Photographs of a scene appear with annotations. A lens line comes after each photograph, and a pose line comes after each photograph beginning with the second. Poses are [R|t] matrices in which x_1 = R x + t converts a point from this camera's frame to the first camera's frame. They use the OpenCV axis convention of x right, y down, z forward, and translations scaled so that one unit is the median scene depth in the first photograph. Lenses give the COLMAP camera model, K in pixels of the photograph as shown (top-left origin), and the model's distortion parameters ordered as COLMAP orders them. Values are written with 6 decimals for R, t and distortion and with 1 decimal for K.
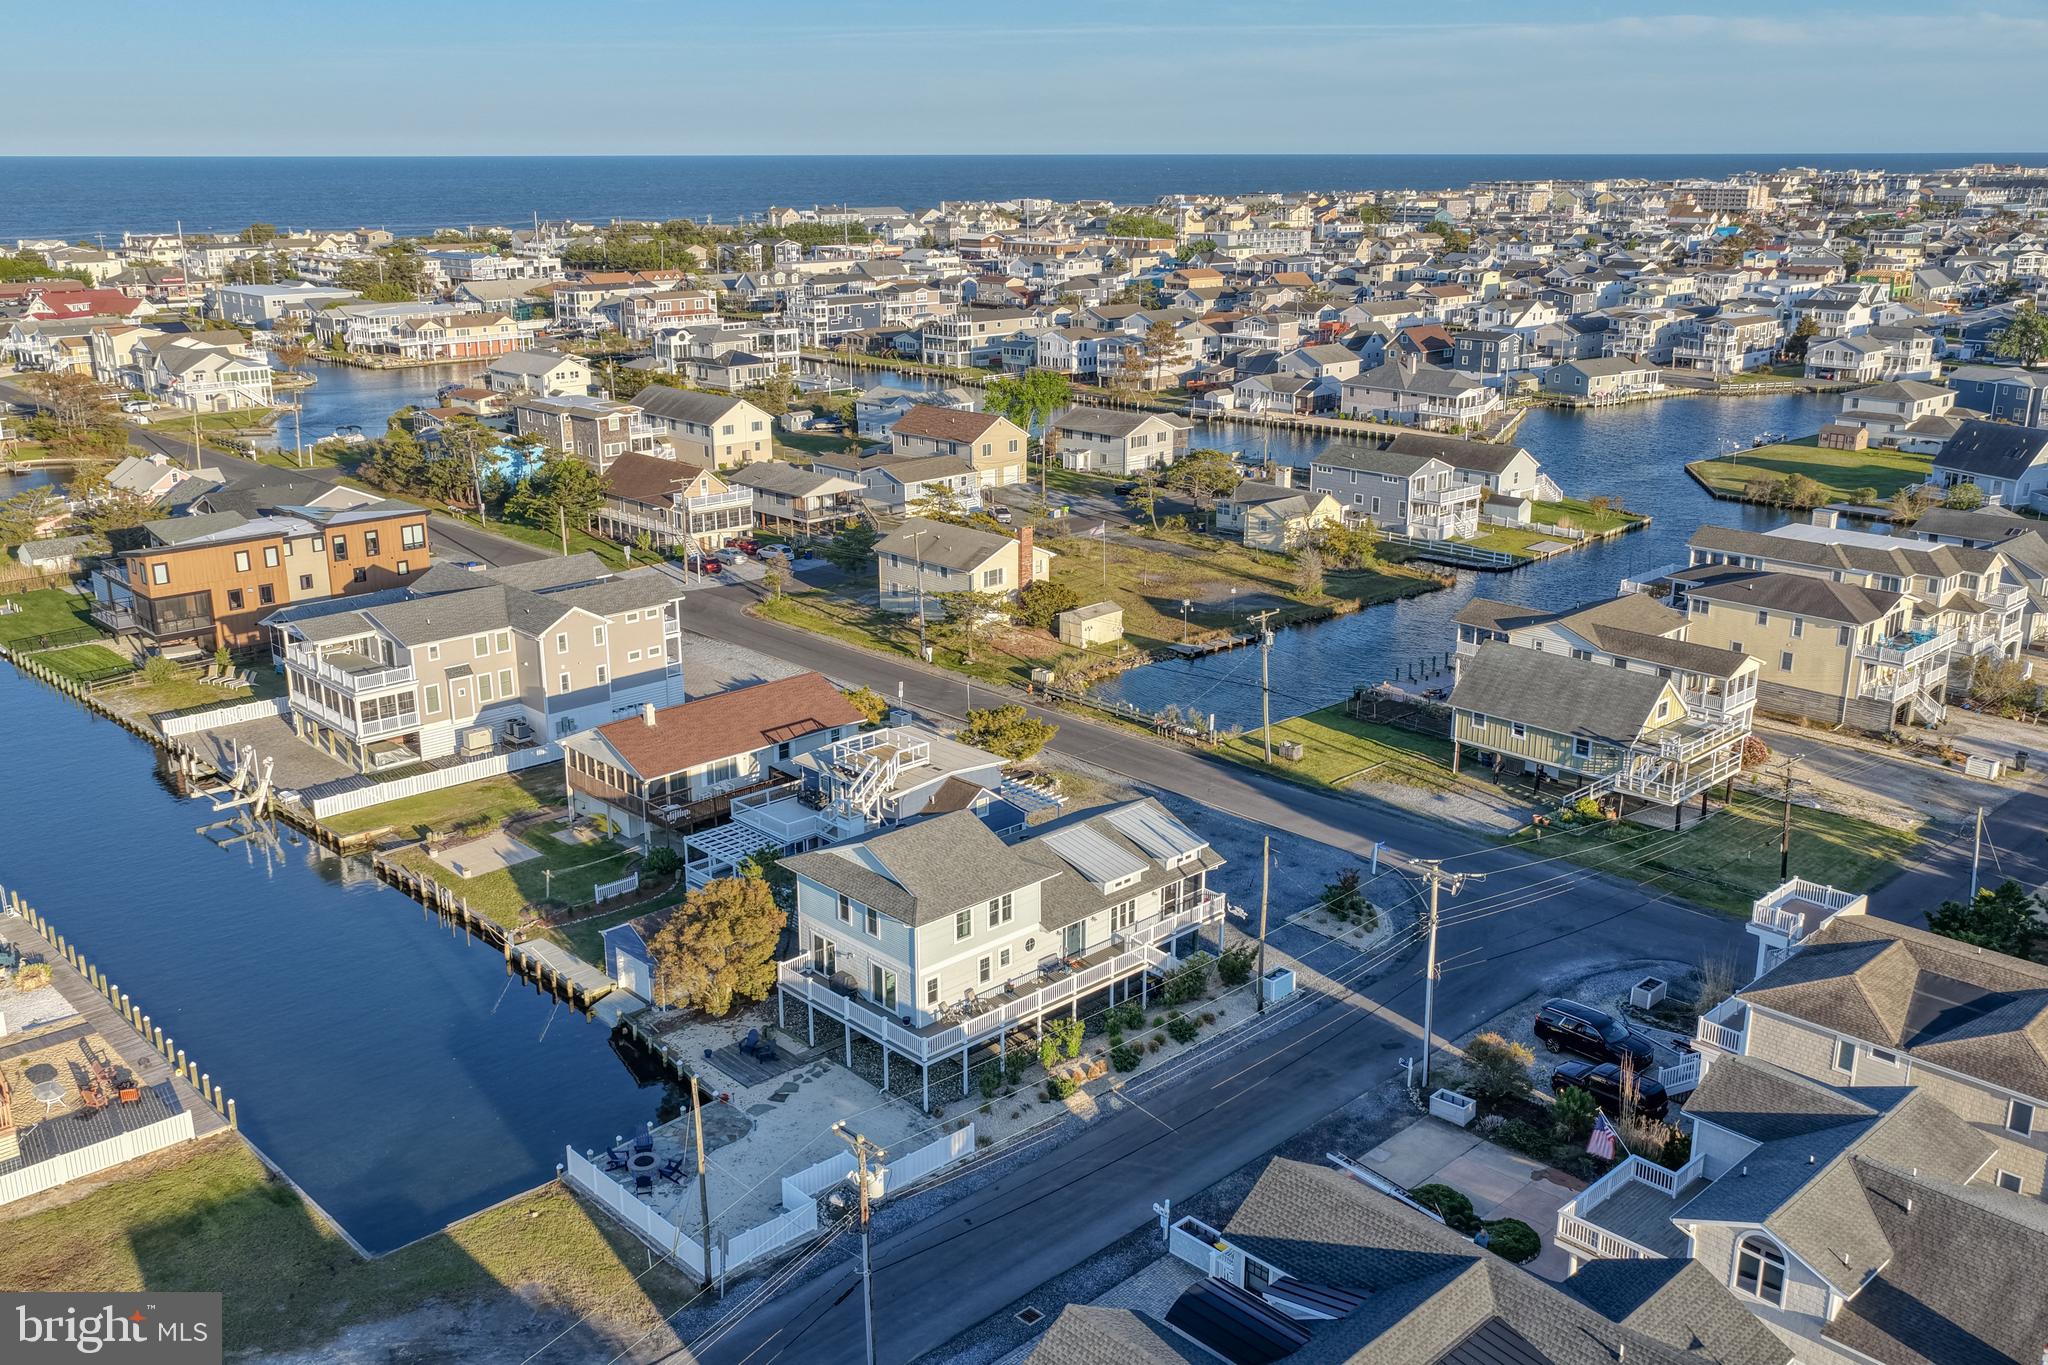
lens RADIAL K [[1776.2, 0, 1024.0], [0, 1776.2, 682.5], [0, 0, 1]] dist [-0.016684, 0.045709]
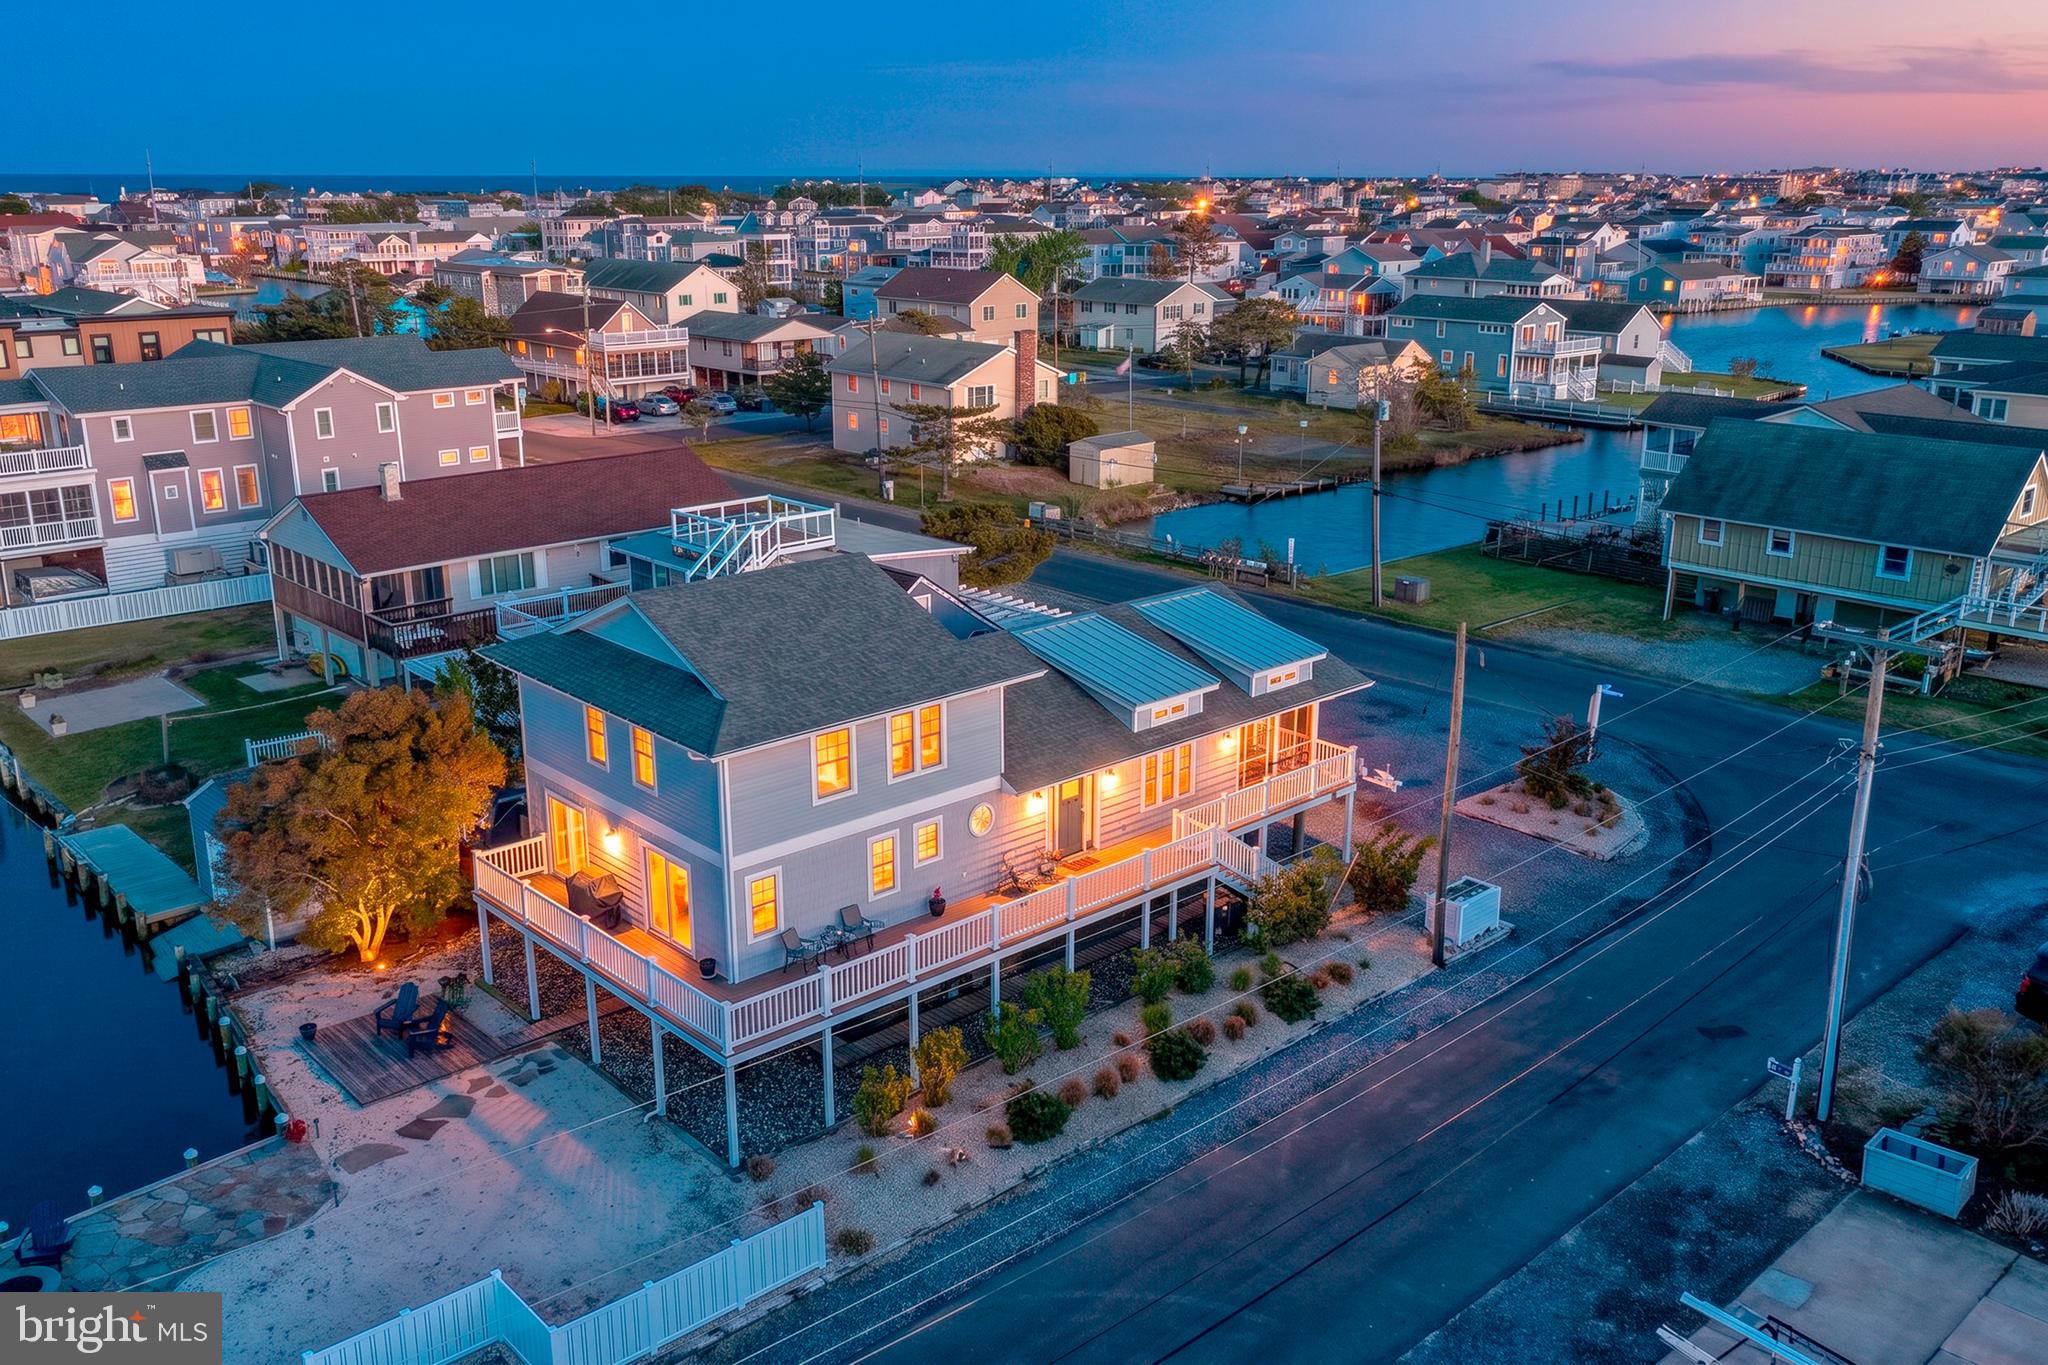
lens RADIAL K [[1708.4, 0, 1024.0], [0, 1708.4, 682.5], [0, 0, 1]] dist [-0.003690, 0.014517]
pose [[0.999866, 0.007593, -0.014500, 0.012521], [-0.007613, 0.999970, -0.001332, 0.063553], [0.014490, 0.001442, 0.999894, 0.302739]]
